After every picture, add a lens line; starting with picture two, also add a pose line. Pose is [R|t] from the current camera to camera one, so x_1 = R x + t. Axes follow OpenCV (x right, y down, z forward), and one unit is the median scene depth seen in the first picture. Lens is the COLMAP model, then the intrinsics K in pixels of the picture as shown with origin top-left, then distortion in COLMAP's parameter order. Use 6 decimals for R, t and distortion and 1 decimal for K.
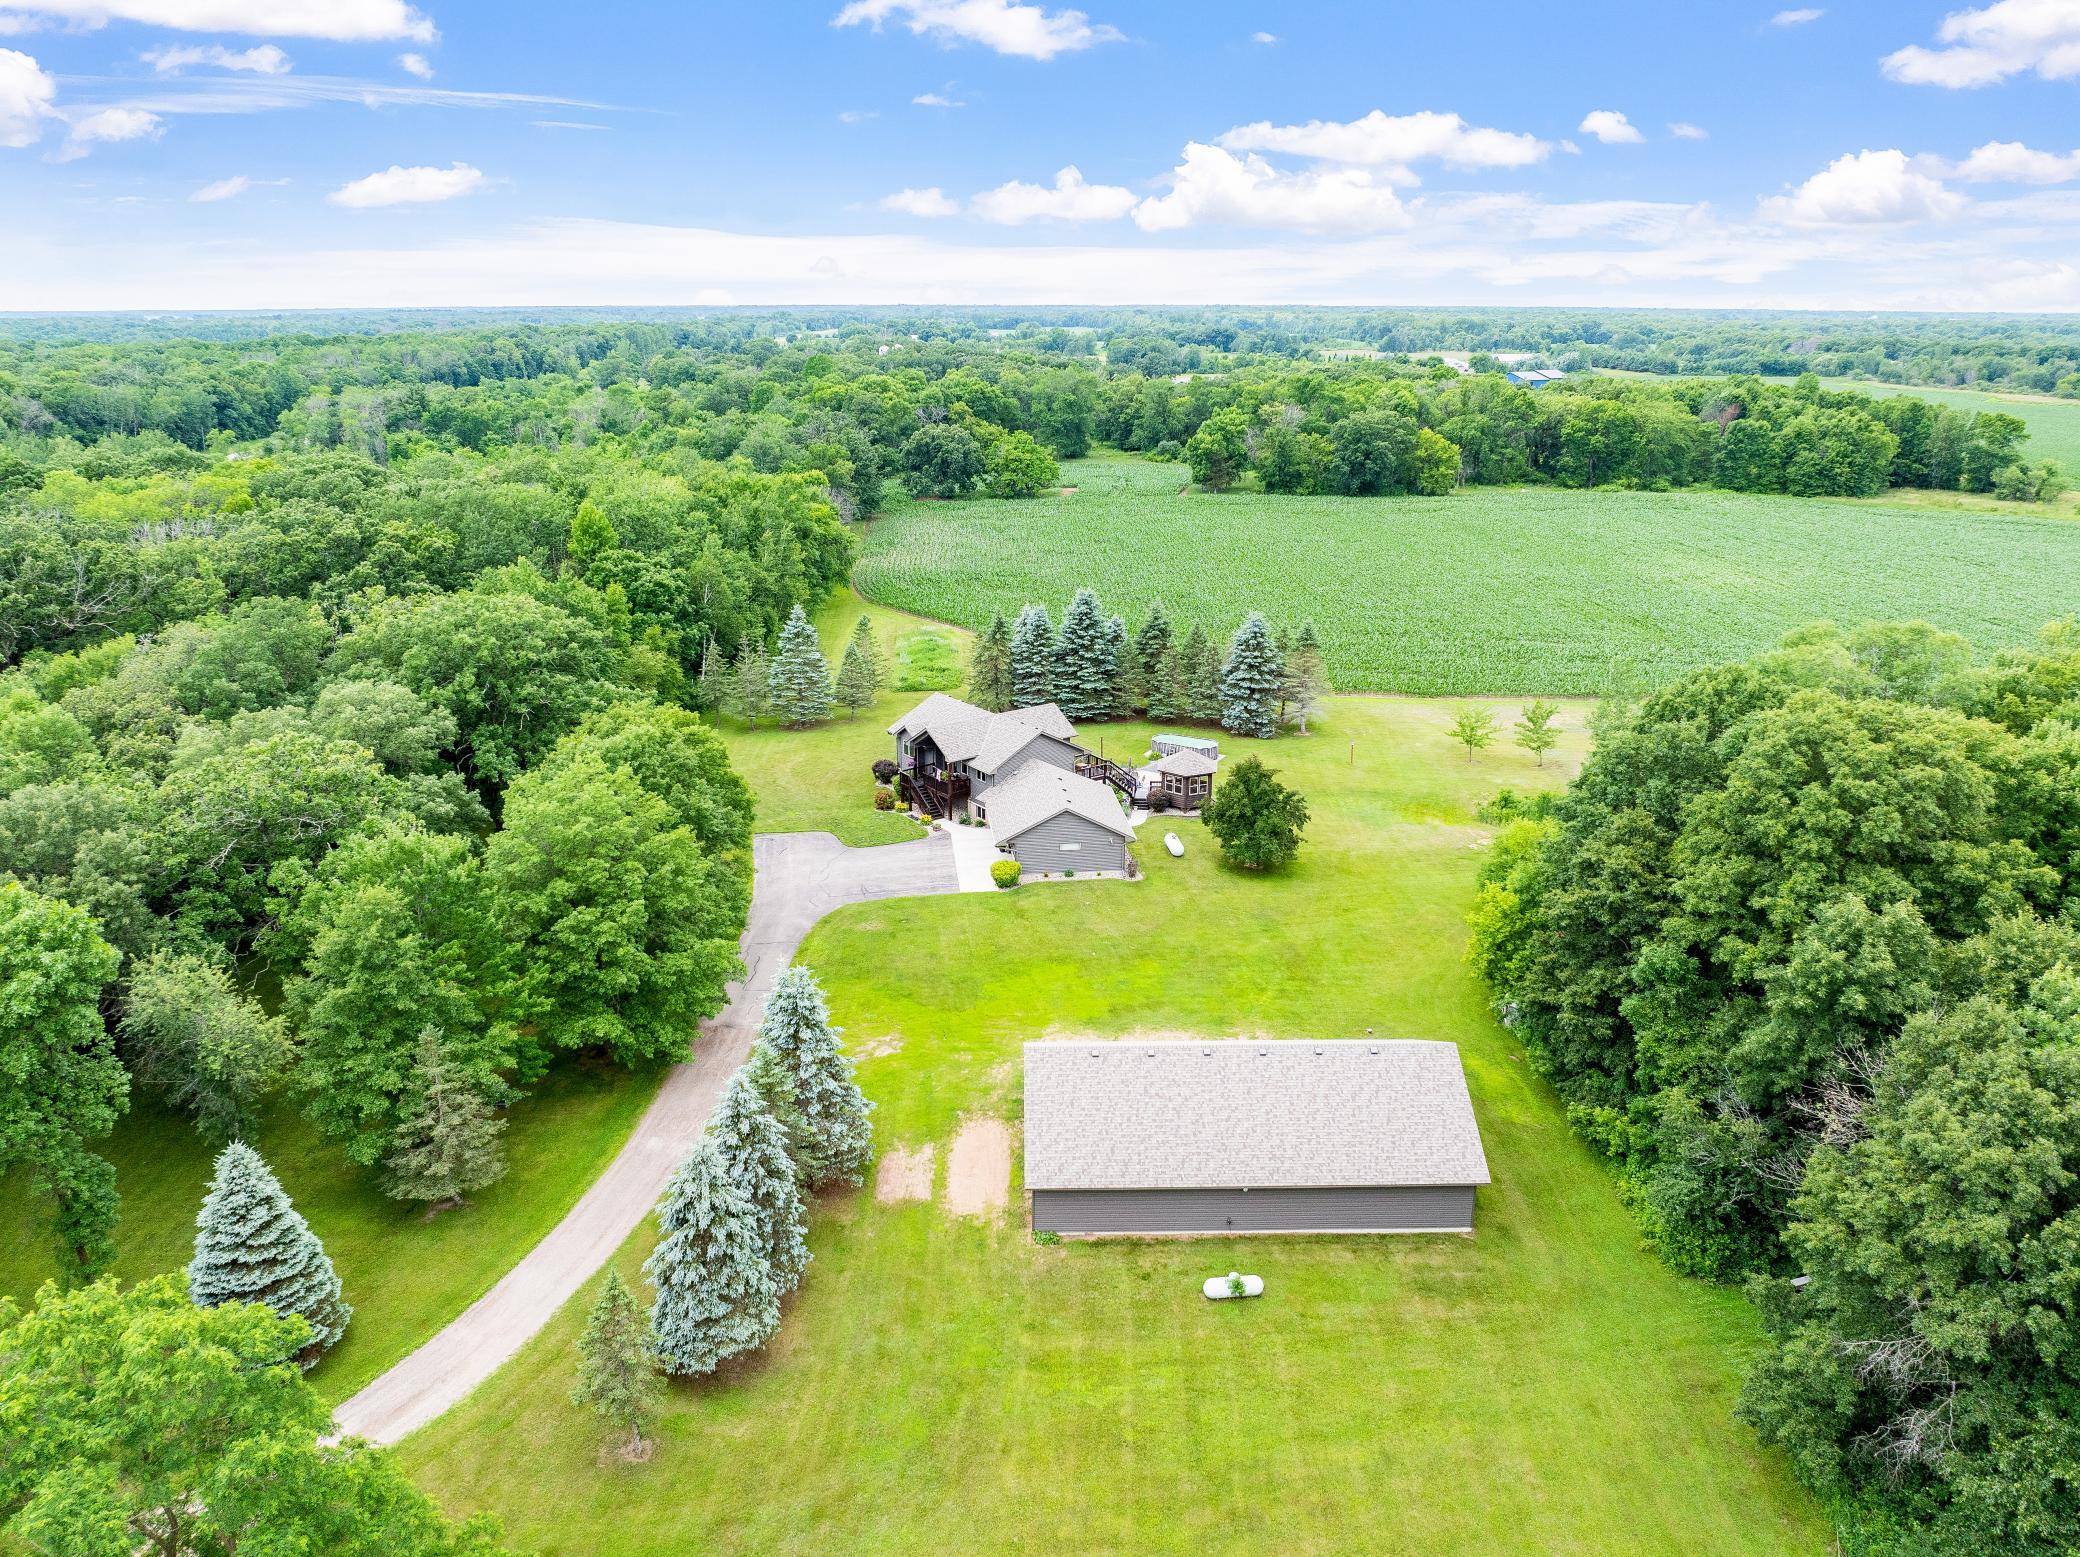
lens RADIAL K [[1456.1, 0, 1037.6], [0, 1456.1, 766.9], [0, 0, 1]] dist [-0.029868, -0.006865]
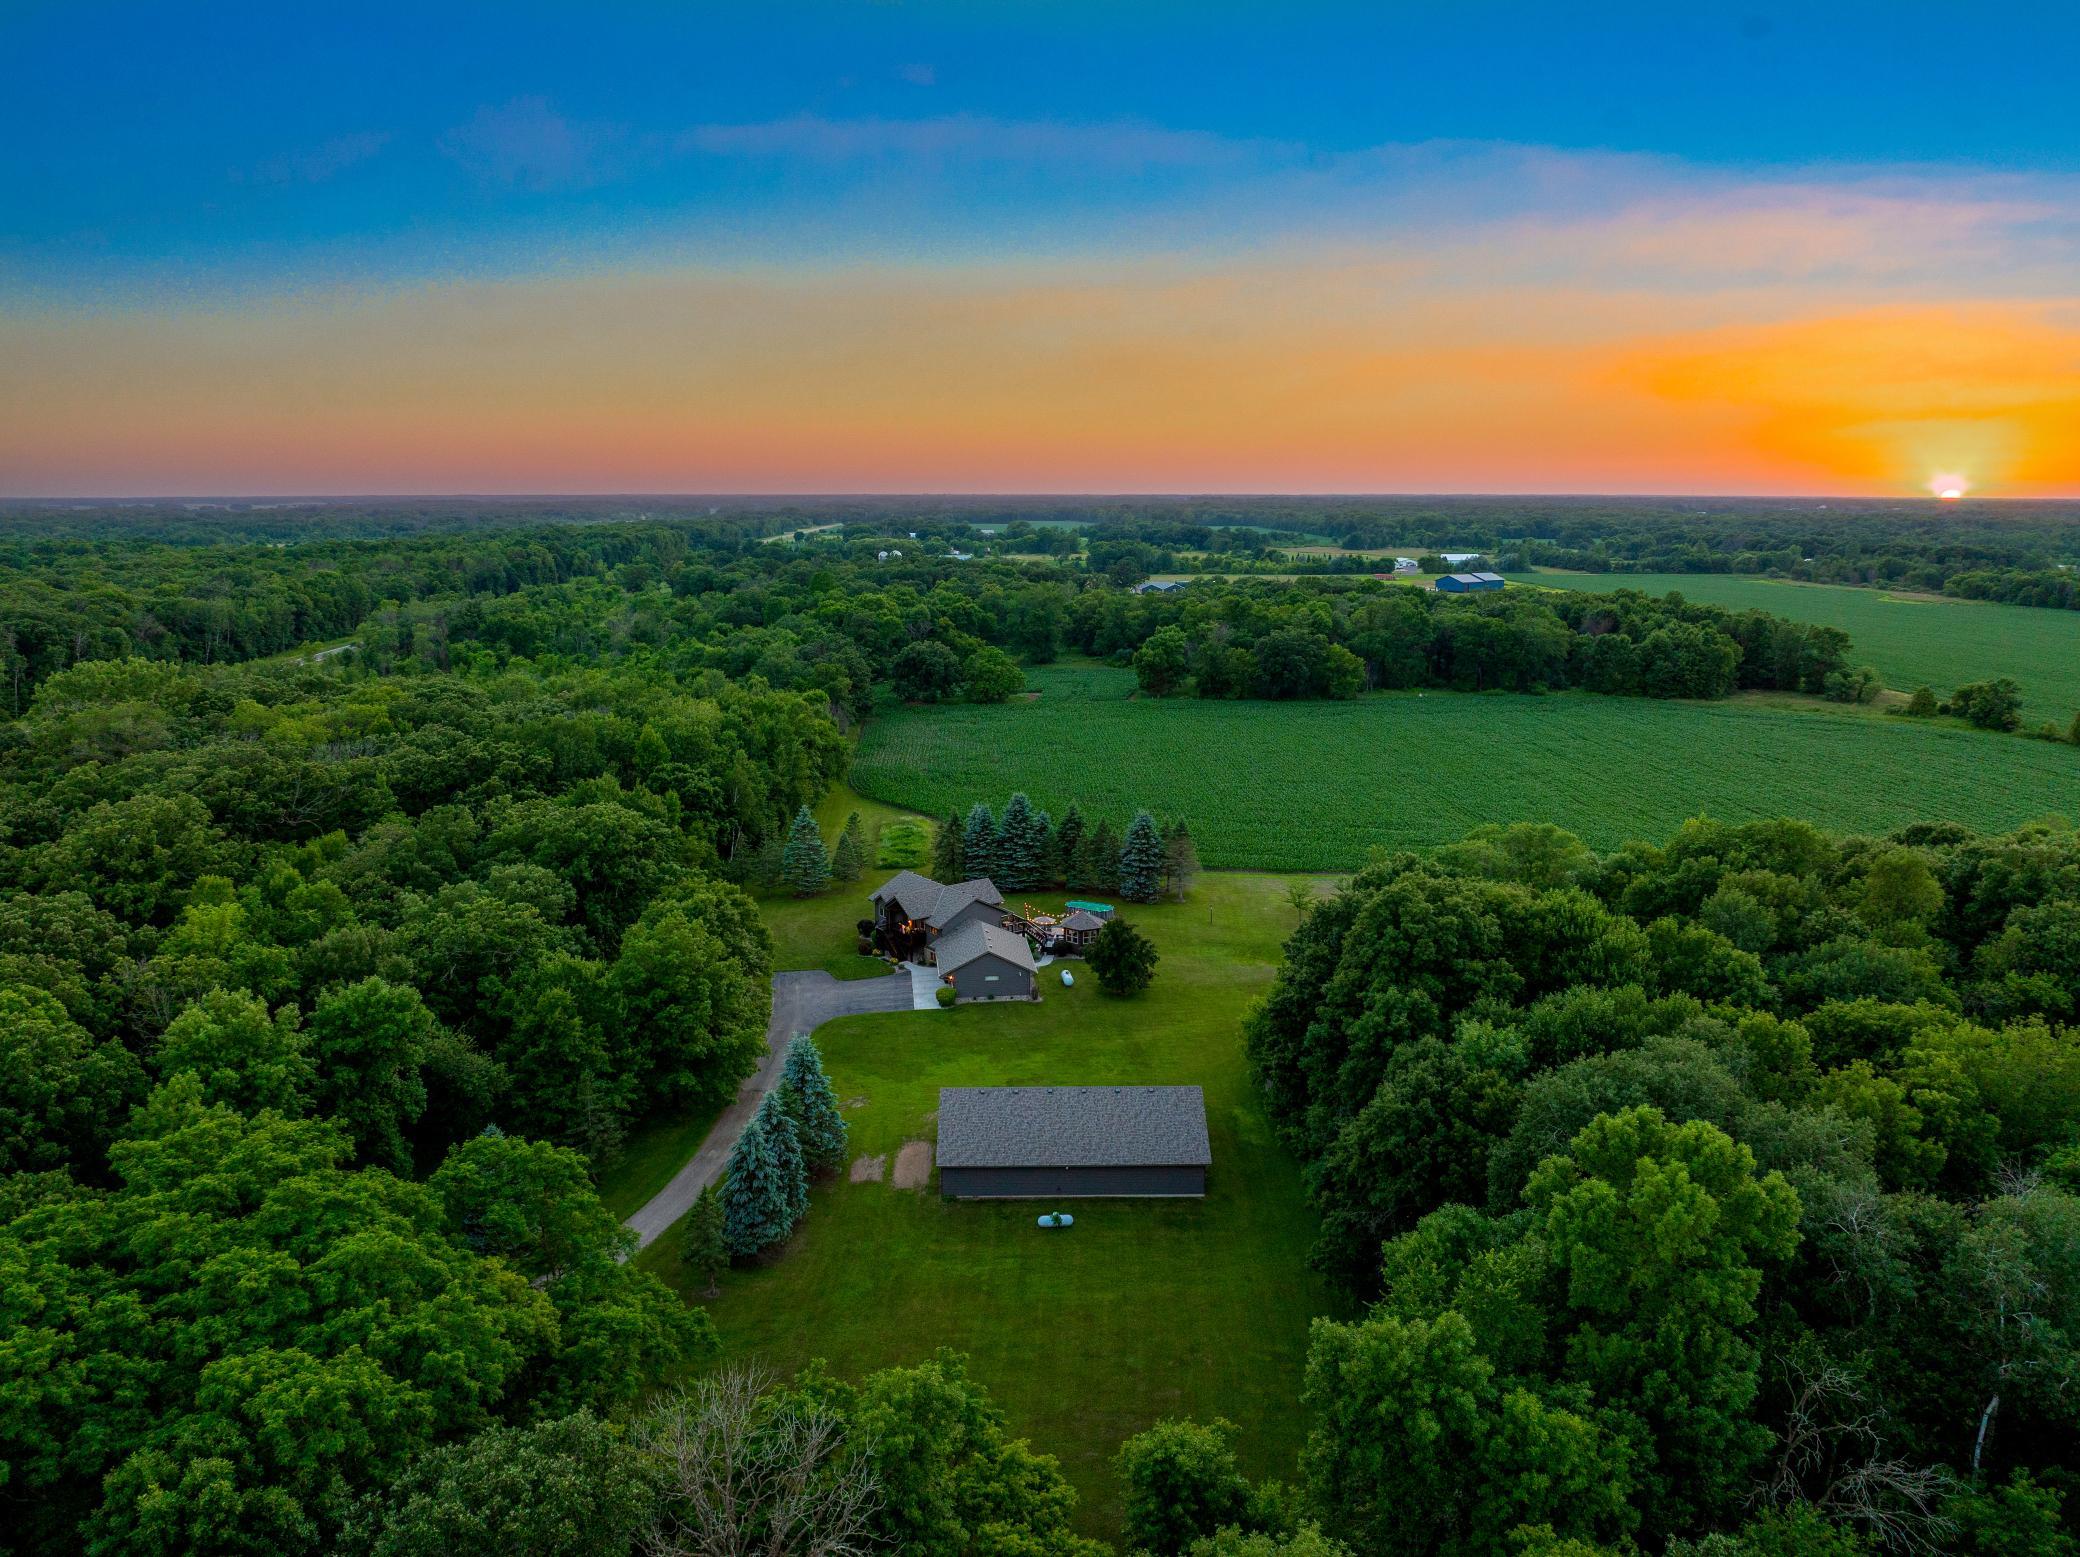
lens RADIAL K [[1456.1, 0, 1037.6], [0, 1456.1, 766.9], [0, 0, 1]] dist [-0.029868, -0.006865]
pose [[1.000000, -0.000418, 0.000313, 0.066655], [0.000452, 0.993079, -0.117448, 0.015674], [-0.000261, 0.117448, 0.993079, -0.452192]]
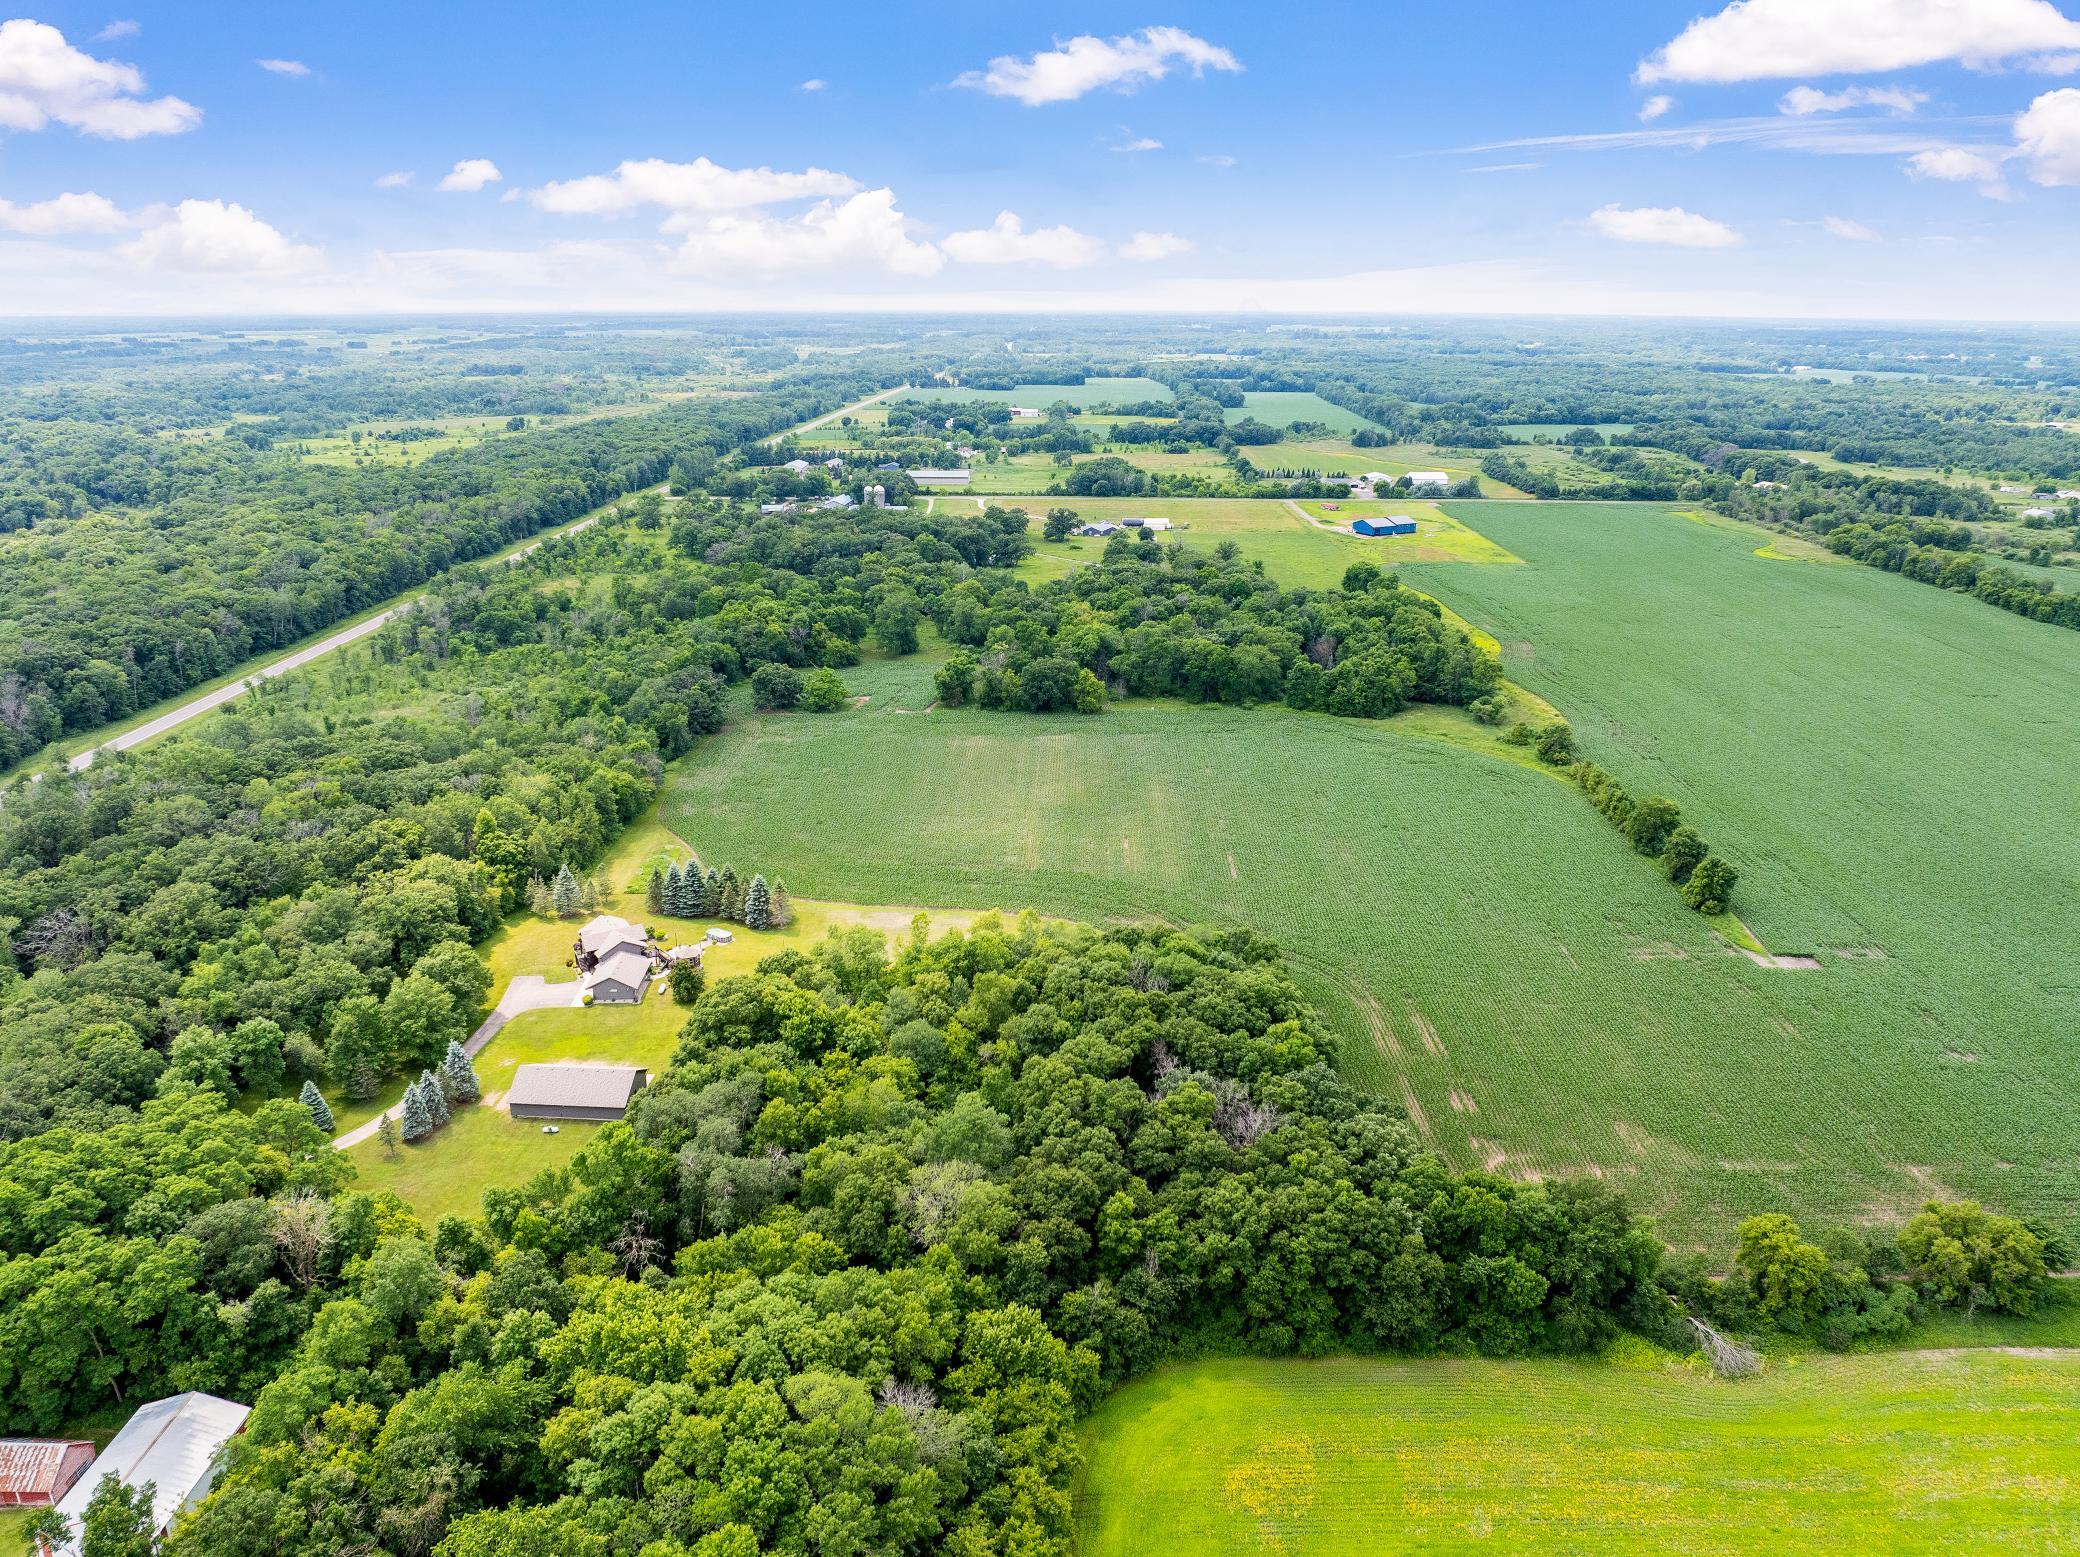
lens RADIAL K [[1539.5, 0, 1047.4], [0, 1539.5, 779.6], [0, 0, 1]] dist [0.000621, -0.042954]
pose [[0.994415, 0.027255, -0.101966, 1.100233], [-0.024938, 0.999403, 0.023923, -0.423674], [0.102557, -0.021246, 0.994500, -1.753084]]
